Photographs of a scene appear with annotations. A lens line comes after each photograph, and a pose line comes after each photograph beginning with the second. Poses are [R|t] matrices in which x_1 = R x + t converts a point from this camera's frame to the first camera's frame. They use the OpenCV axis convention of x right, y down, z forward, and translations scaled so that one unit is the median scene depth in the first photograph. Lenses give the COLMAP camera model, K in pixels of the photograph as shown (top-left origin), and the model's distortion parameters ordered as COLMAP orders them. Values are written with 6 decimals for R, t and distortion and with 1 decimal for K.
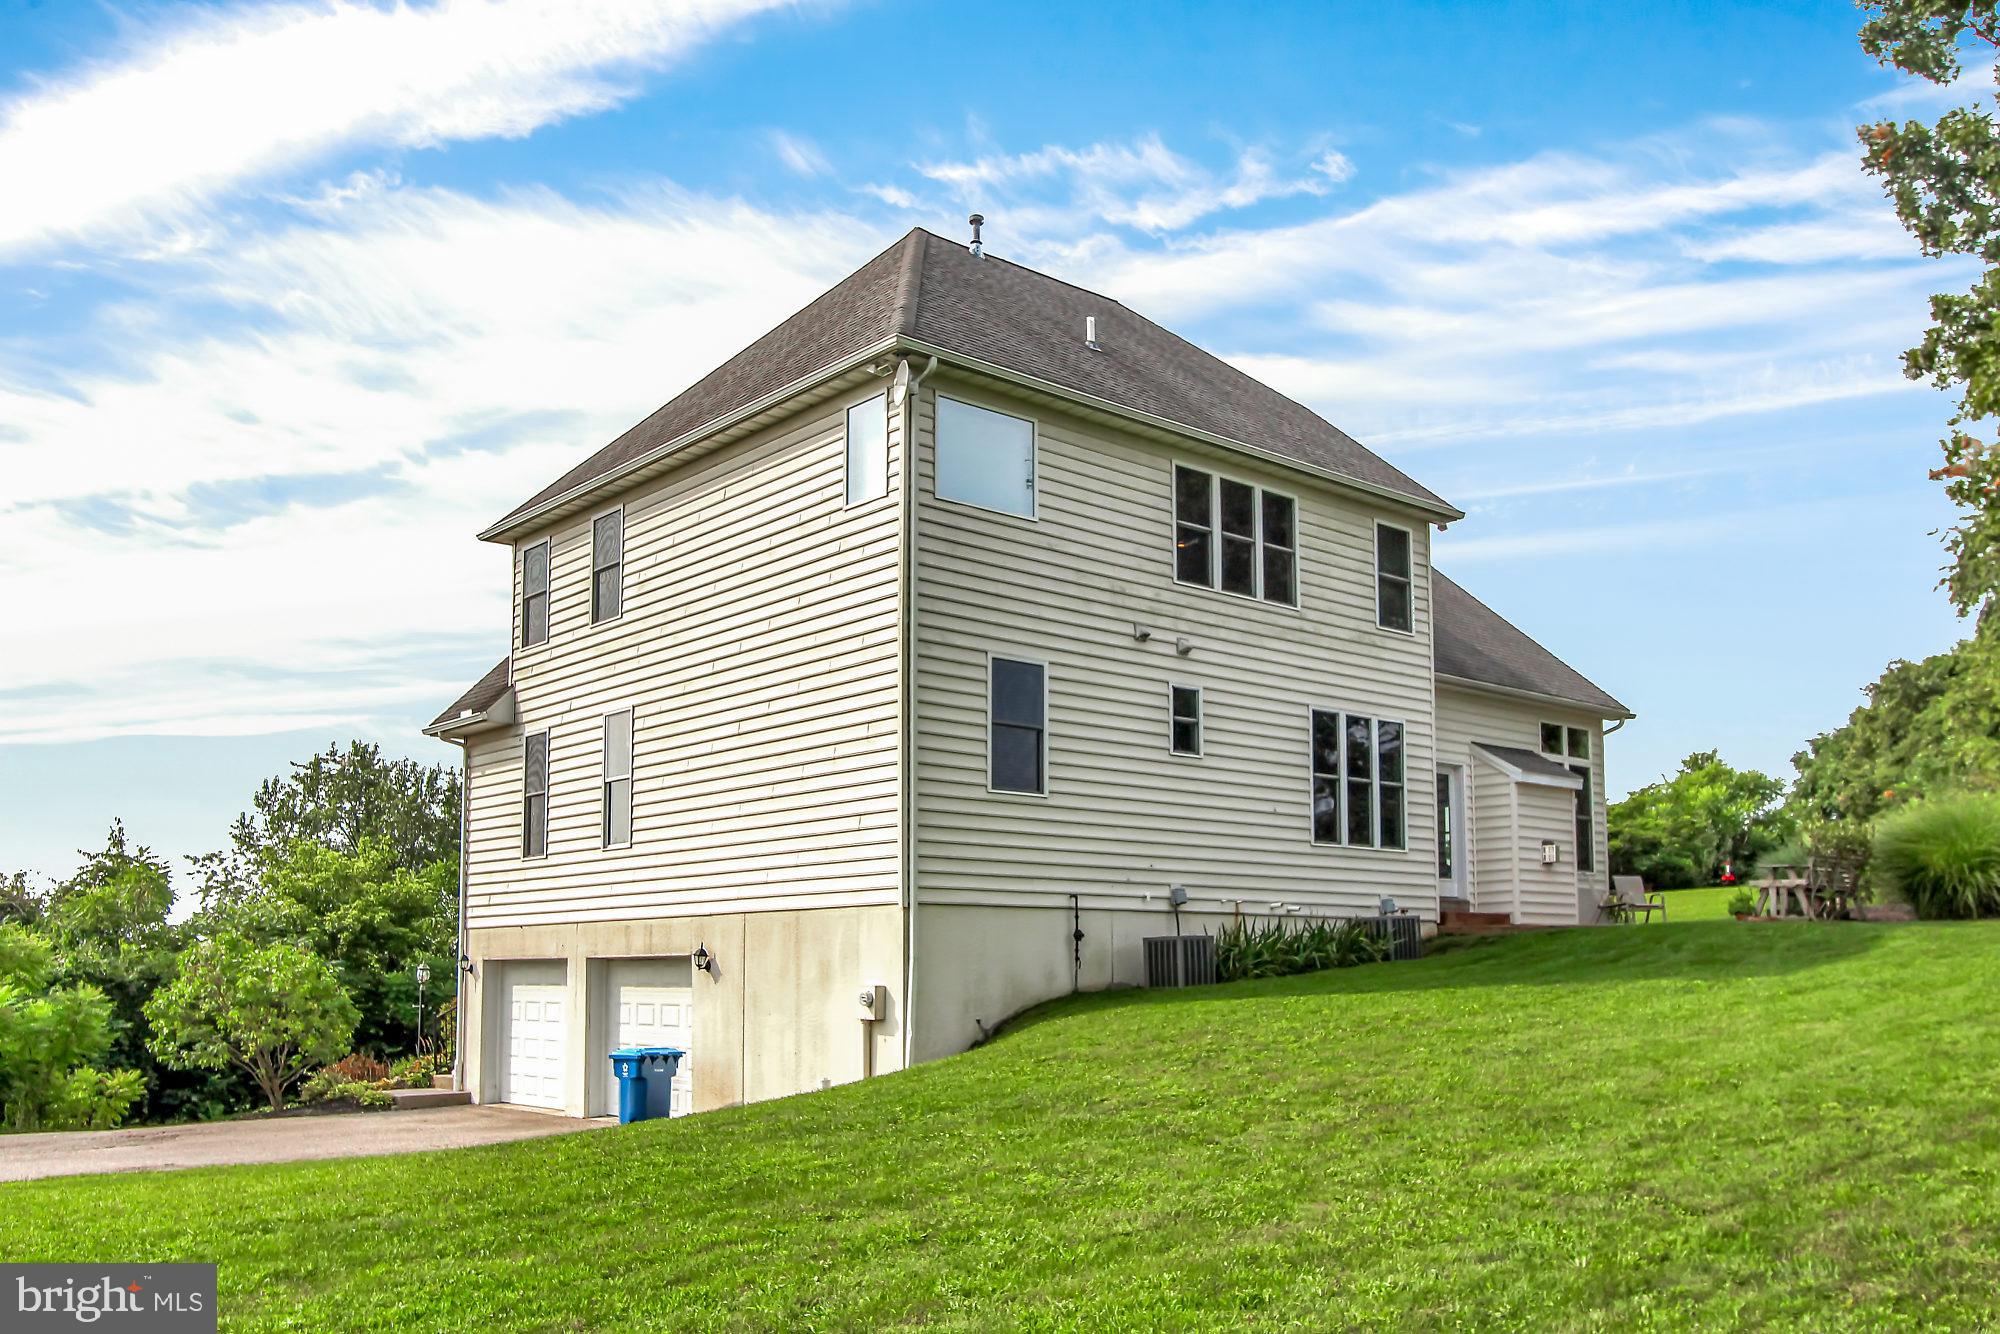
lens RADIAL K [[1687.4, 0, 997.7], [0, 1687.4, 820.8], [0, 0, 1]] dist [0.004674, -0.001162]
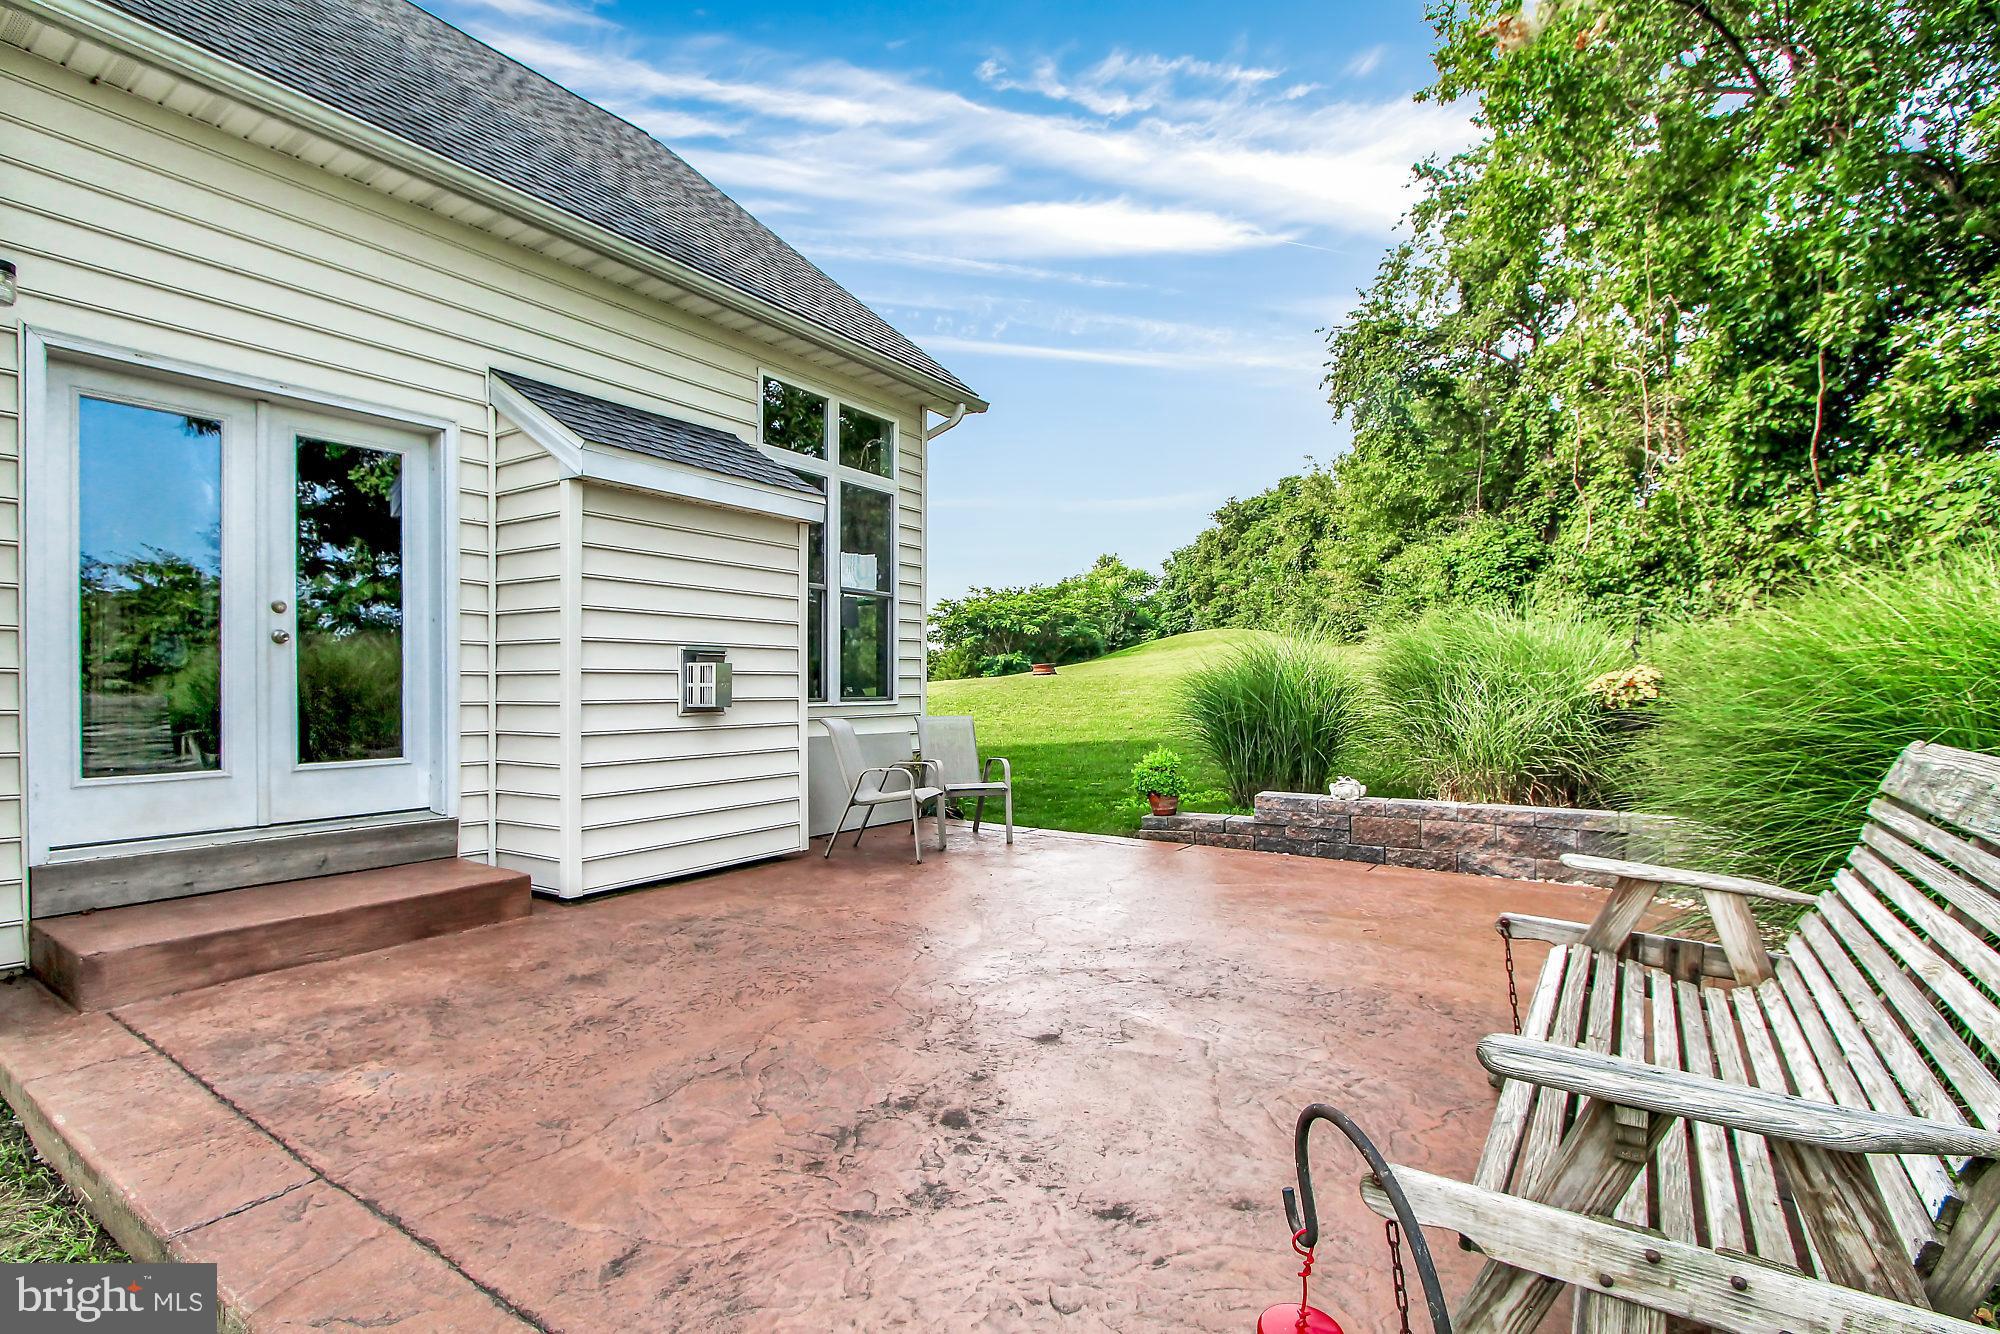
lens RADIAL K [[932.2, 0, 977.9], [0, 932.2, 667.1], [0, 0, 1]] dist [-0.019594, 0.000099]
pose [[0.966881, 0.007344, 0.255121, 0.368285], [-0.027107, 0.996887, 0.074037, -0.001156], [-0.253784, -0.078500, 0.964070, 0.867972]]
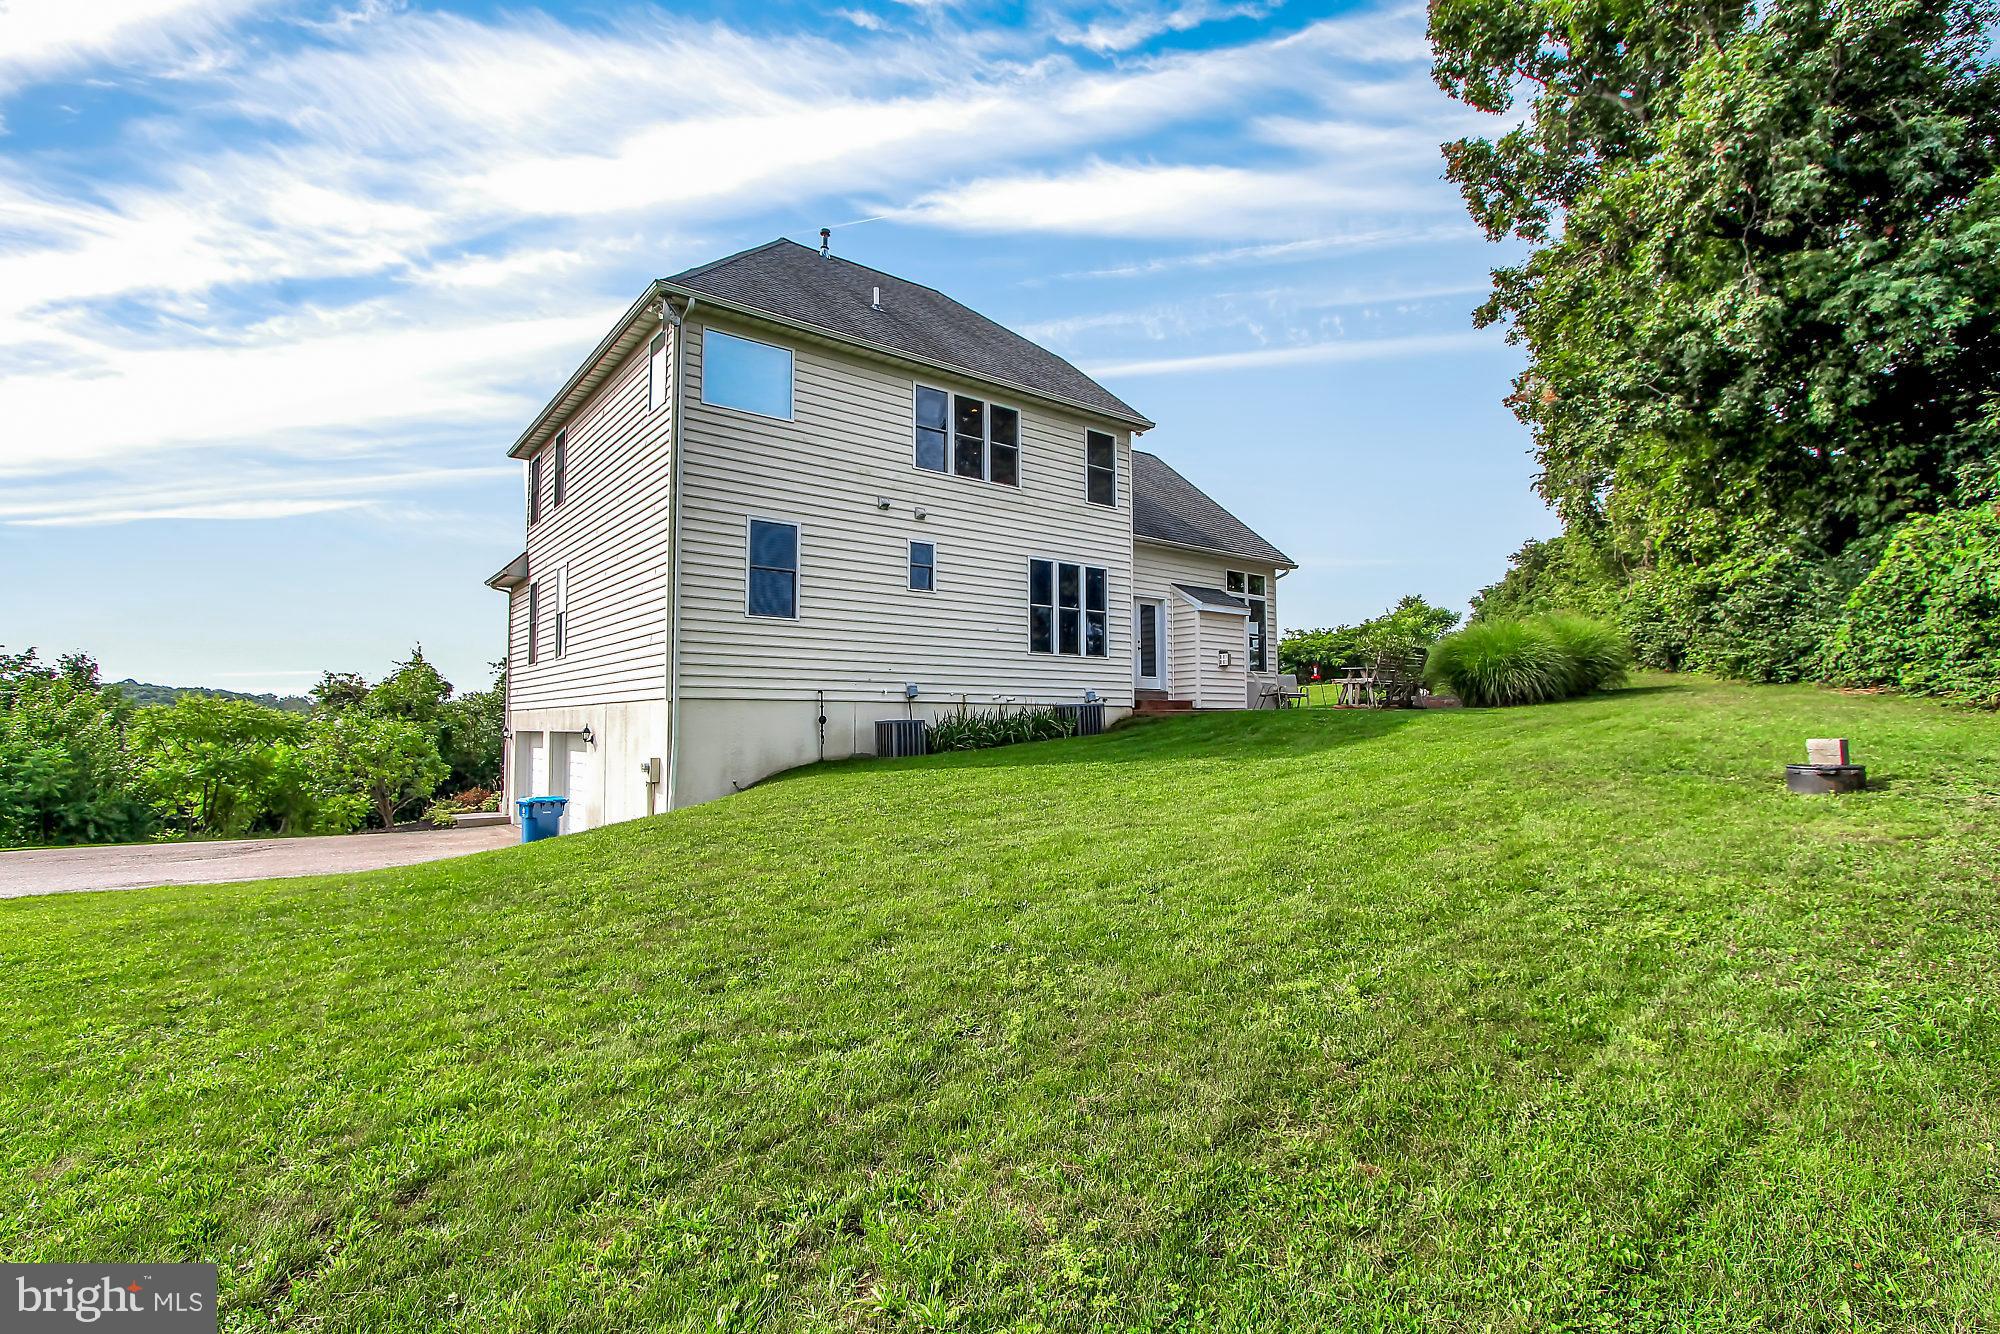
lens RADIAL K [[932.2, 0, 977.9], [0, 932.2, 667.1], [0, 0, 1]] dist [-0.019594, 0.000099]
pose [[0.997771, -0.003235, -0.066647, 0.185044], [0.005112, 0.999595, 0.028002, 0.002771], [0.066530, -0.028281, 0.997384, 0.198762]]
